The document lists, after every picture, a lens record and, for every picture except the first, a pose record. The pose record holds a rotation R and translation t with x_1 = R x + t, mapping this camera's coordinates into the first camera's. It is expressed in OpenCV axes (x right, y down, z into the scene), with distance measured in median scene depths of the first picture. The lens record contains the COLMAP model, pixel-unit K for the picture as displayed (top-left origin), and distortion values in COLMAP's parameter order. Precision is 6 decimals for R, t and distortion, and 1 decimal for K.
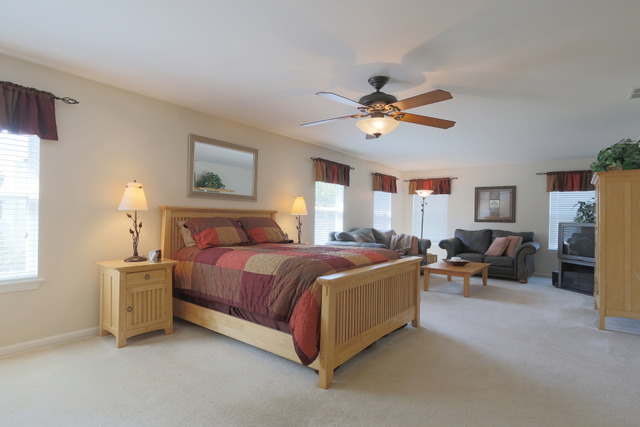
lens RADIAL K [[328.9, 0, 317.8], [0, 328.9, 214.2], [0, 0, 1]] dist [-0.017564, -0.000665]
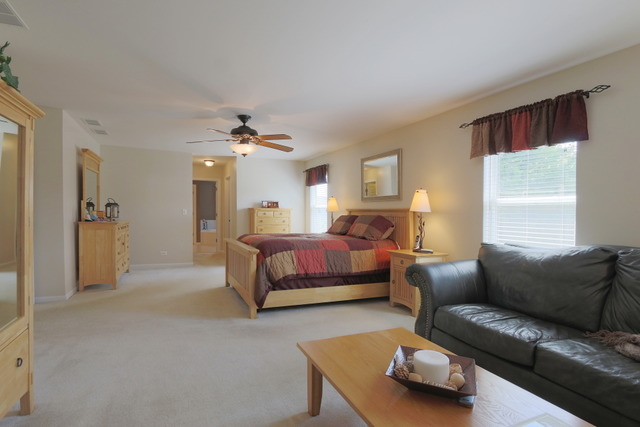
lens RADIAL K [[328.9, 0, 317.8], [0, 328.9, 214.2], [0, 0, 1]] dist [-0.017564, -0.000665]
pose [[-0.460940, -0.005595, -0.887413, 0.850280], [0.003502, 0.999961, -0.008123, 0.012187], [0.887424, -0.006852, -0.460903, 1.270947]]
